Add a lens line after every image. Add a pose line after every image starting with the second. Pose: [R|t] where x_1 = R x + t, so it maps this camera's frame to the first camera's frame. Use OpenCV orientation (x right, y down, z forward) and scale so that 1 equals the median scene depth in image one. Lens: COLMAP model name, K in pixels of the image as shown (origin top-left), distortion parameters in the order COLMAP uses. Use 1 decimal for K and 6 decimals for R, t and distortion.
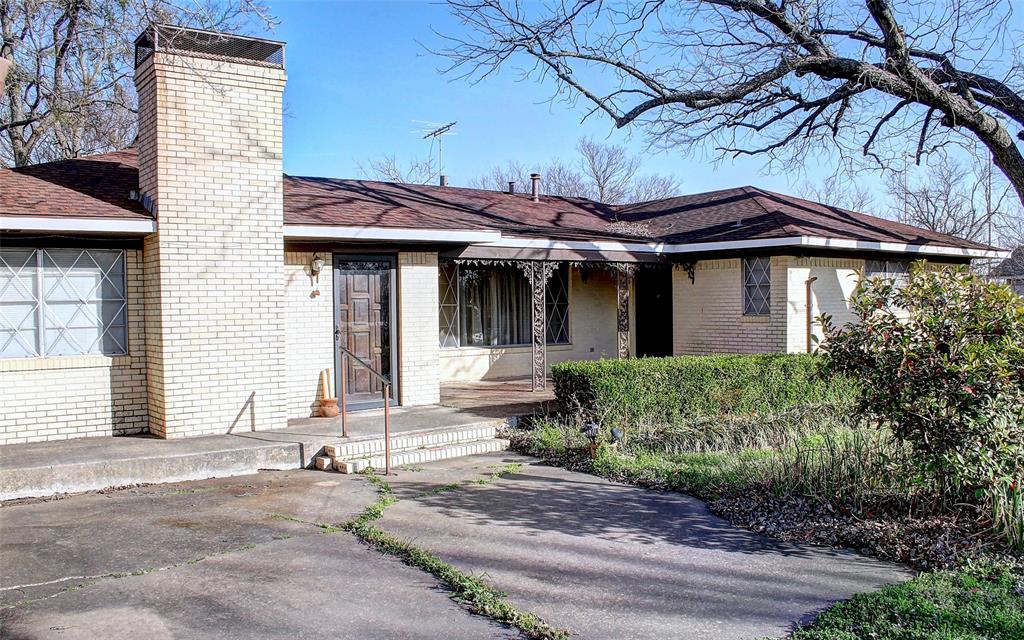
lens RADIAL K [[883.0, 0, 517.3], [0, 883.0, 329.6], [0, 0, 1]] dist [-0.129189, 0.066986]
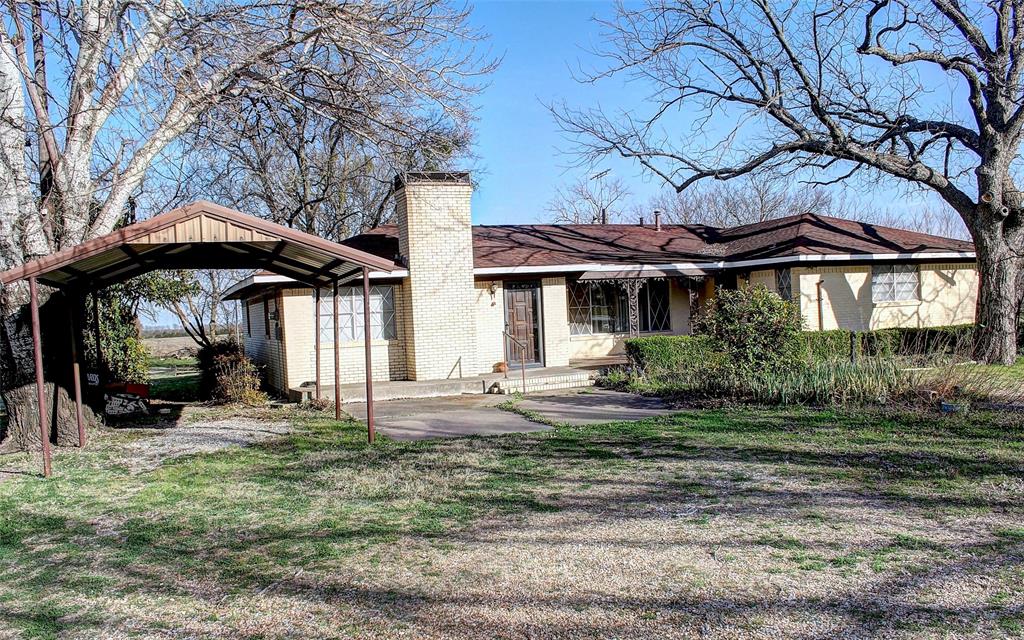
lens RADIAL K [[883.0, 0, 515.8], [0, 883.0, 328.8], [0, 0, 1]] dist [-0.129189, 0.066986]
pose [[0.968038, -0.028511, -0.249179, 0.245141], [0.027815, 0.999593, -0.006316, 0.021179], [0.249258, -0.000817, 0.968437, -0.689634]]
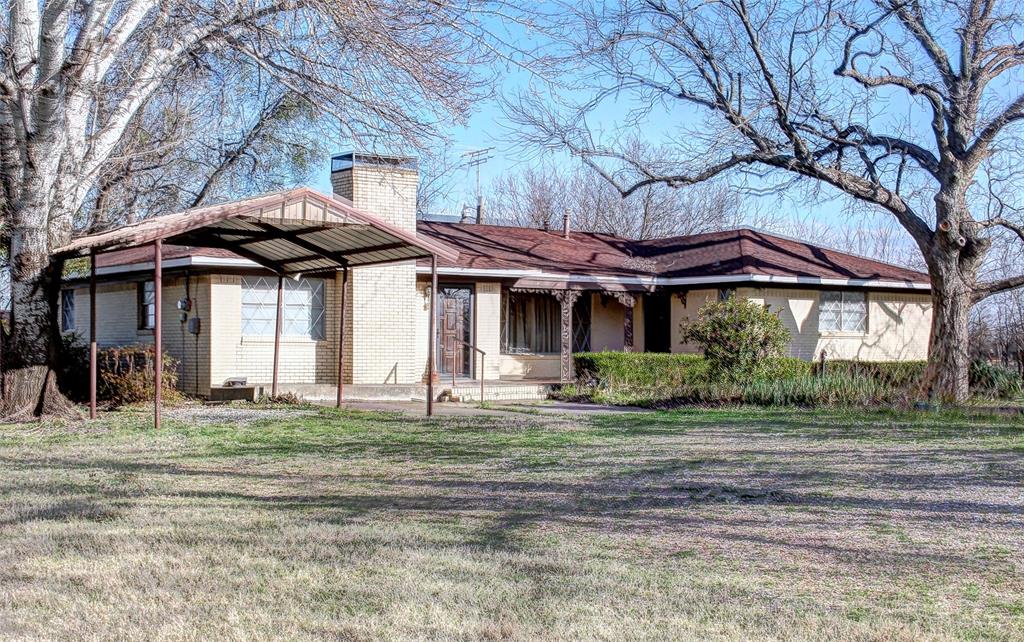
lens RADIAL K [[1425.0, 0, 508.7], [0, 1425.0, 317.1], [0, 0, 1]] dist [-0.124155, 0.000000]
pose [[0.999601, 0.015655, -0.023501, -0.016796], [-0.016977, 0.998221, -0.057147, 0.113194], [0.022564, 0.057523, 0.998089, -1.471741]]
